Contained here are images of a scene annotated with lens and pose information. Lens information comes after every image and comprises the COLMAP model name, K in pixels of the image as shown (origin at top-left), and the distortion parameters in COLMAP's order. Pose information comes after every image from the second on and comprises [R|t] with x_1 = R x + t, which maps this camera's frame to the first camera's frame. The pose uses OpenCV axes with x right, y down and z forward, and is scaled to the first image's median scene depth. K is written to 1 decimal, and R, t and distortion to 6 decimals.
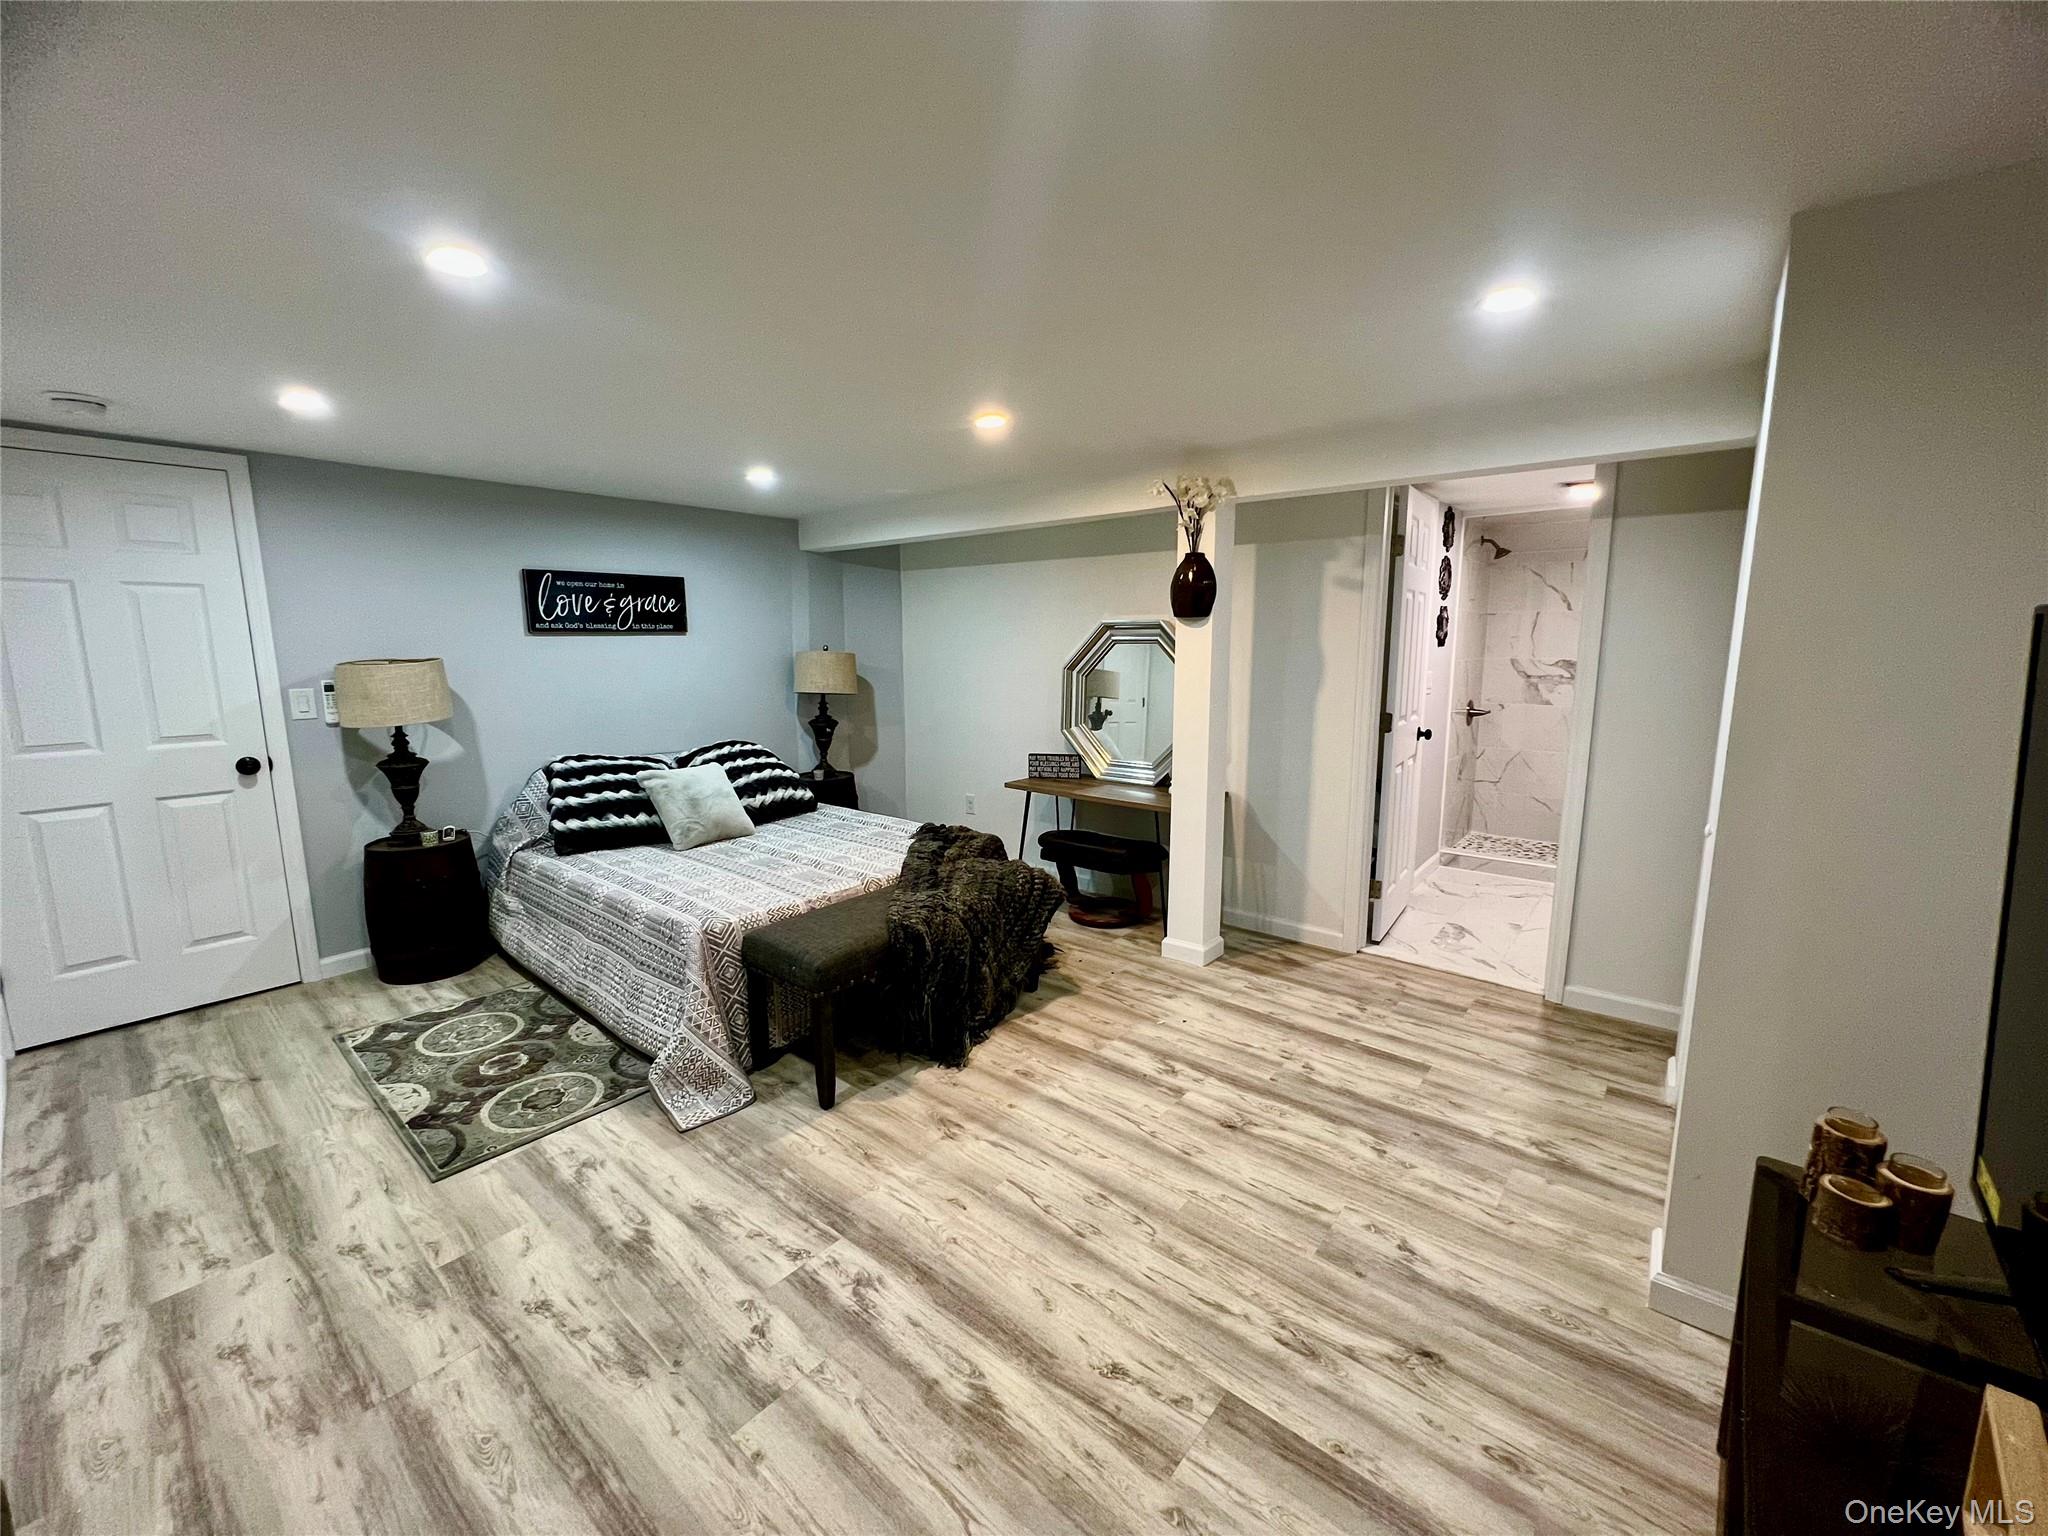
lens RADIAL K [[818.2, 0, 1020.7], [0, 818.2, 762.7], [0, 0, 1]] dist [0.000602, 0.000081]
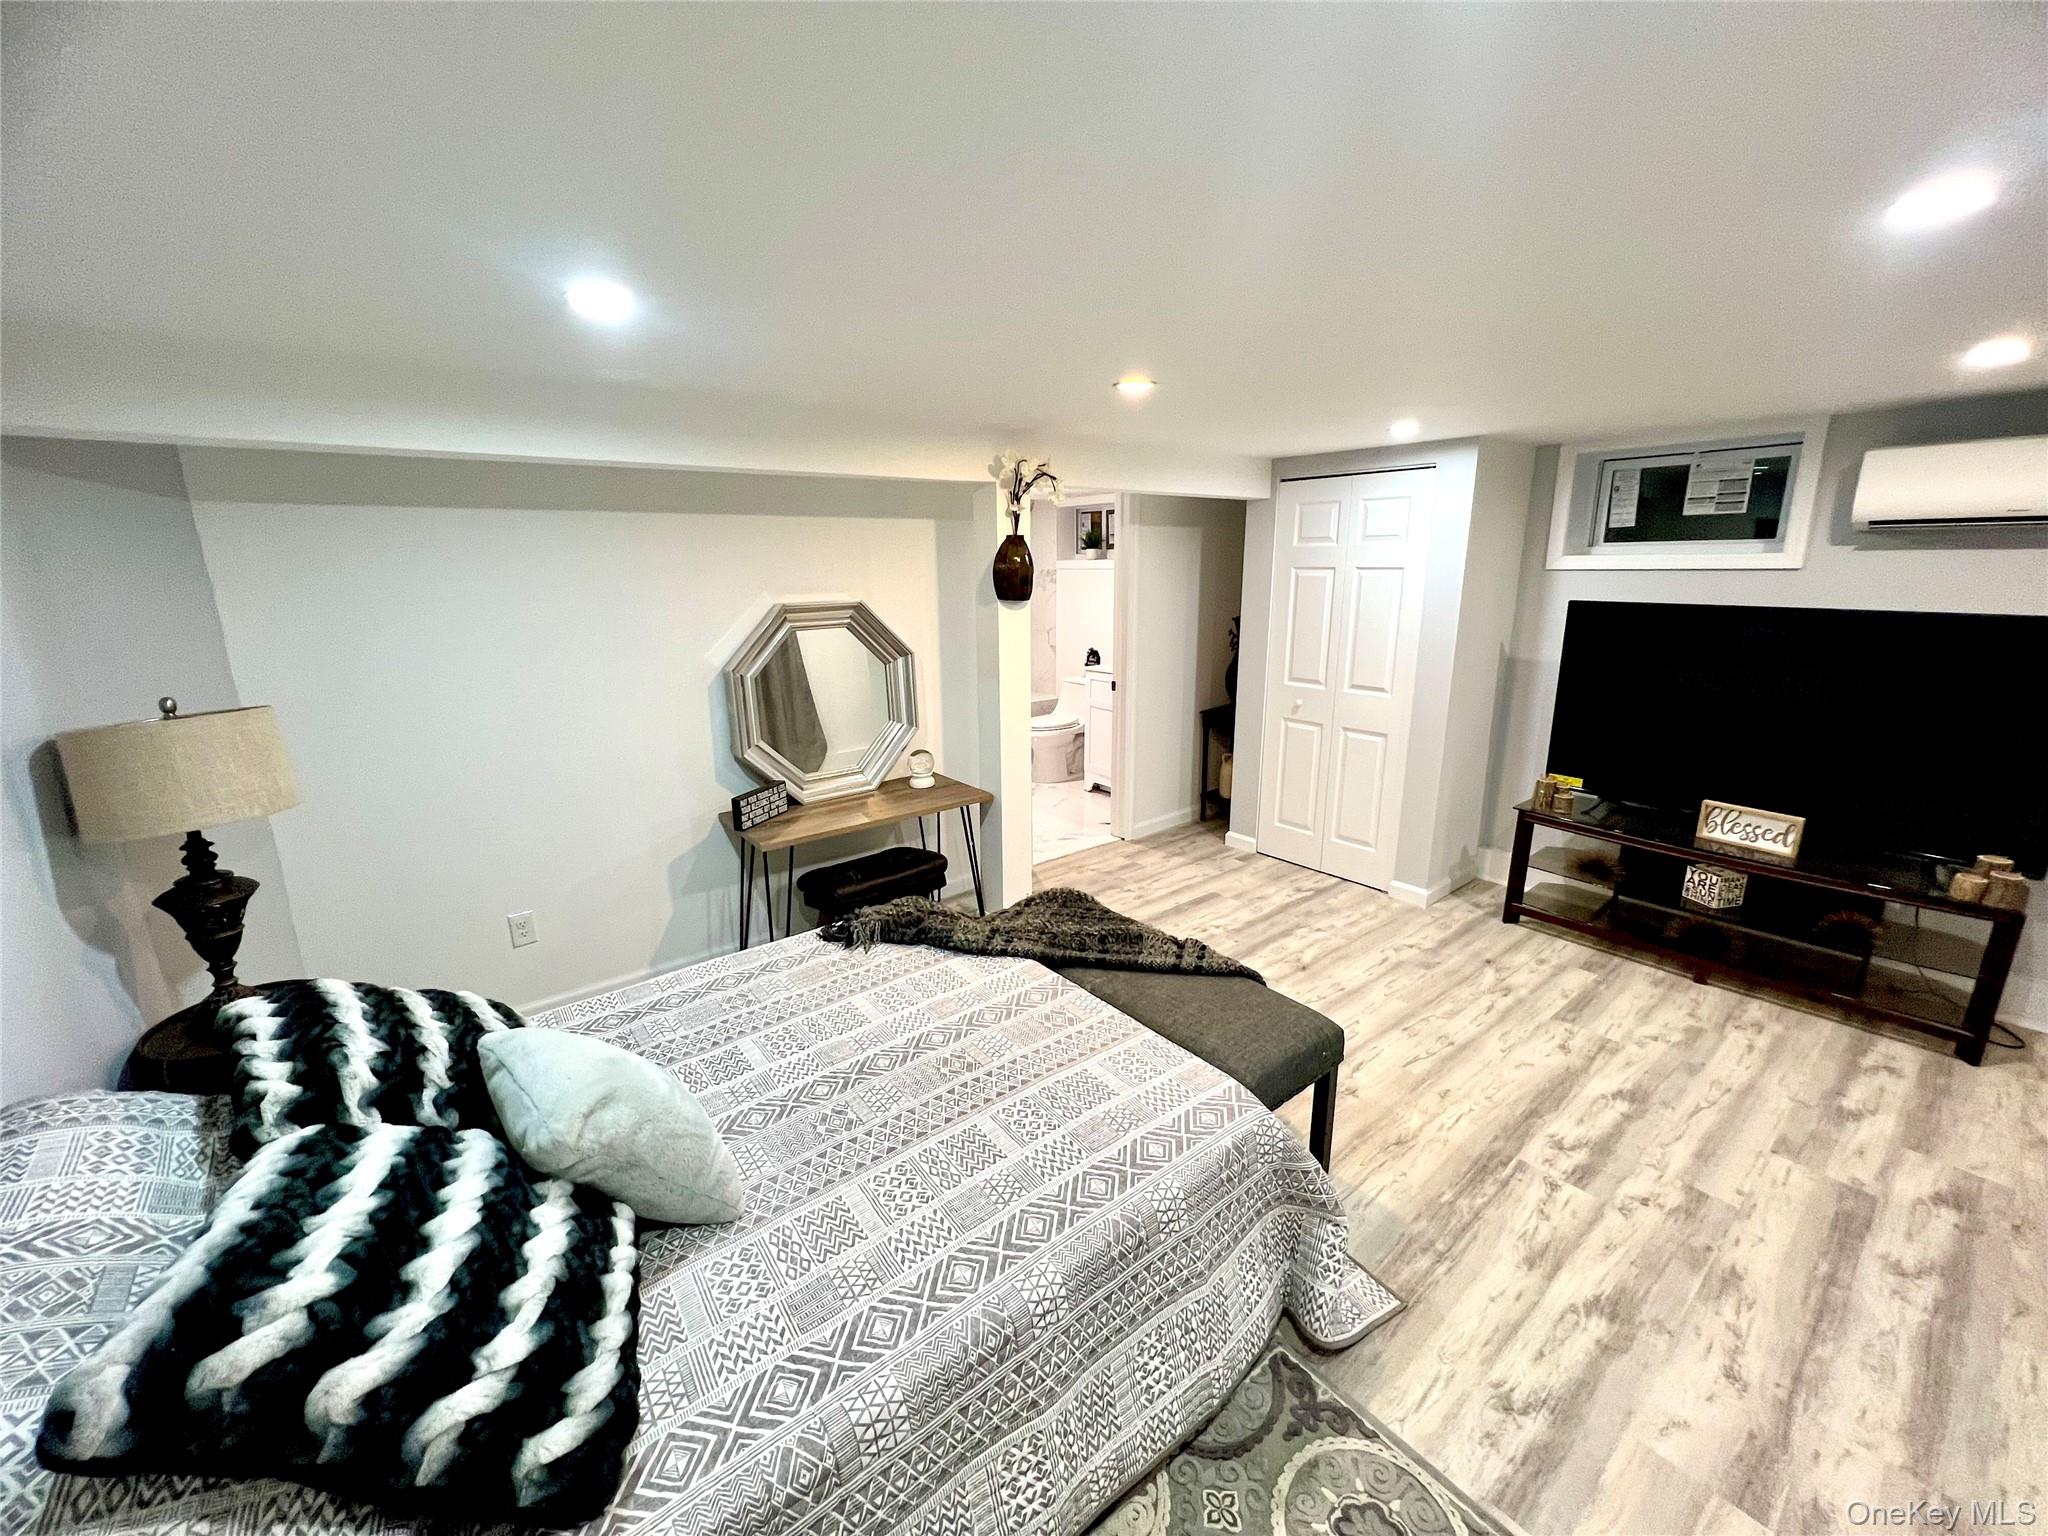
lens RADIAL K [[818.2, 0, 1024.8], [0, 818.2, 758.4], [0, 0, 1]] dist [0.000602, 0.000081]
pose [[0.195777, -0.231230, 0.952997, -1.197822], [0.160884, 0.966209, 0.201385, -0.290026], [-0.967361, 0.113896, 0.226362, 1.203982]]
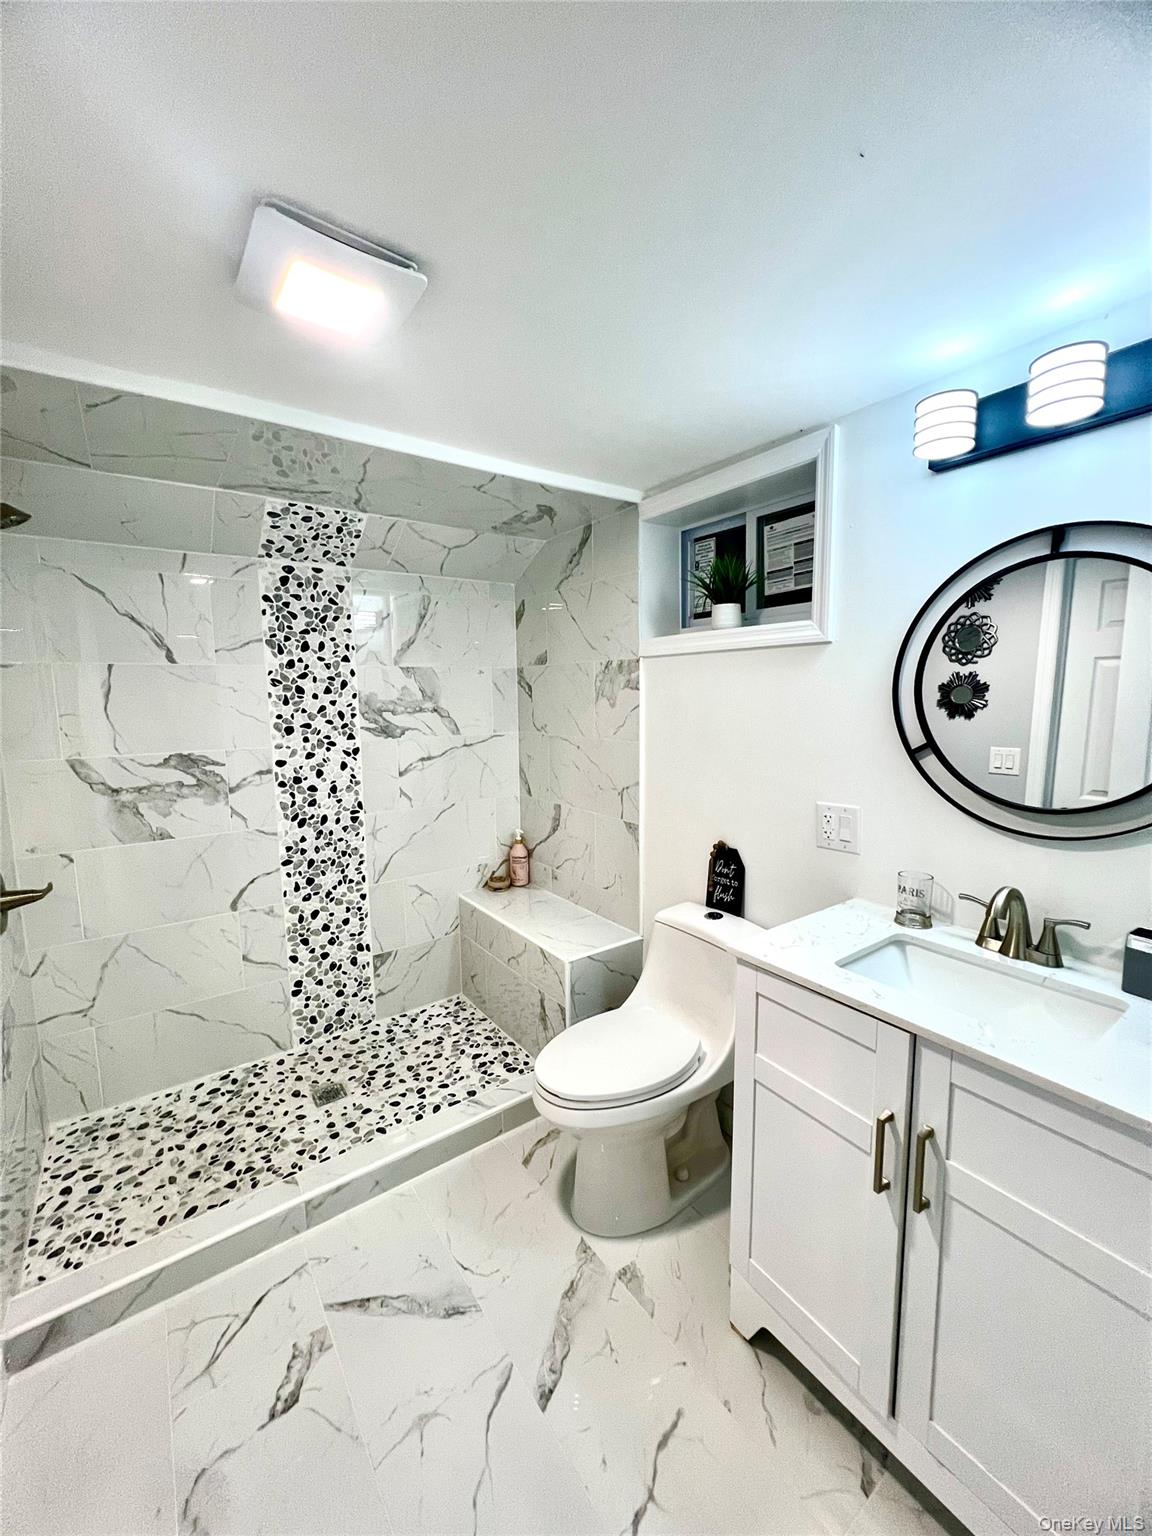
lens RADIAL K [[613.6, 0, 573.5], [0, 613.6, 766.5], [0, 0, 1]] dist [0.000602, 0.000081]
pose [[0.249693, -0.118590, 0.961036, 0.812451], [0.163093, 0.983444, 0.078981, -0.257314], [-0.954492, 0.137017, 0.264900, 1.549114]]
